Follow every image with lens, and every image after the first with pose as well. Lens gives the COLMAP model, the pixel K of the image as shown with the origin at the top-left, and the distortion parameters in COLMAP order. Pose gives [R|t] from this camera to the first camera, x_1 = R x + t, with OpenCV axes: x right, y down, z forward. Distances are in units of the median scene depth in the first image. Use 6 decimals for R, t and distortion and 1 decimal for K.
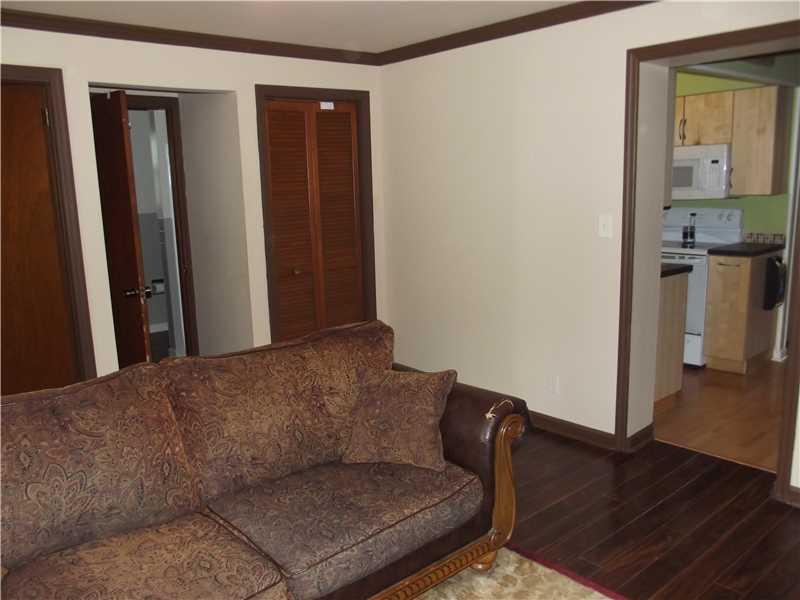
lens RADIAL K [[669.6, 0, 397.3], [0, 669.6, 321.5], [0, 0, 1]] dist [-0.048920, 0.020952]
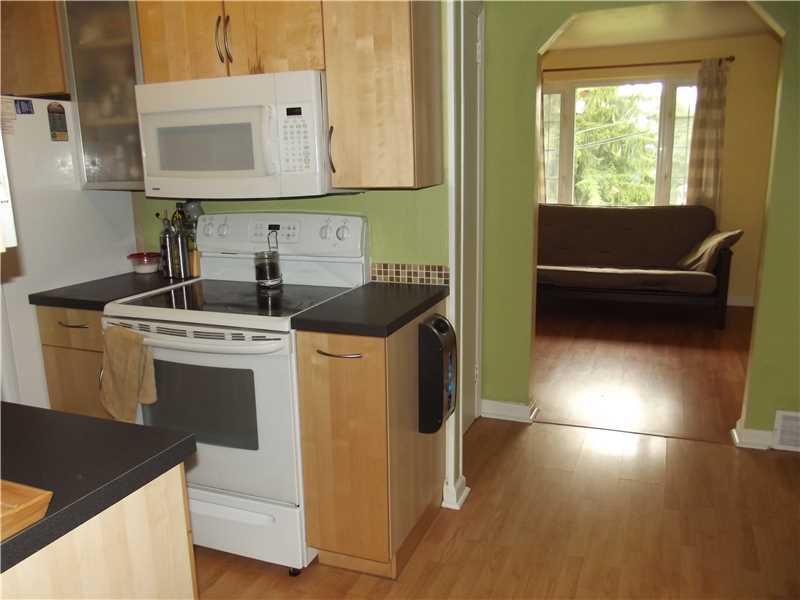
lens RADIAL K [[669.6, 0, 400.8], [0, 669.6, 332.5], [0, 0, 1]] dist [-0.048920, 0.020952]
pose [[0.887430, -0.102645, 0.449368, 0.324046], [0.083097, 0.994544, 0.063071, -0.115885], [-0.453390, -0.018630, 0.891118, 0.562675]]
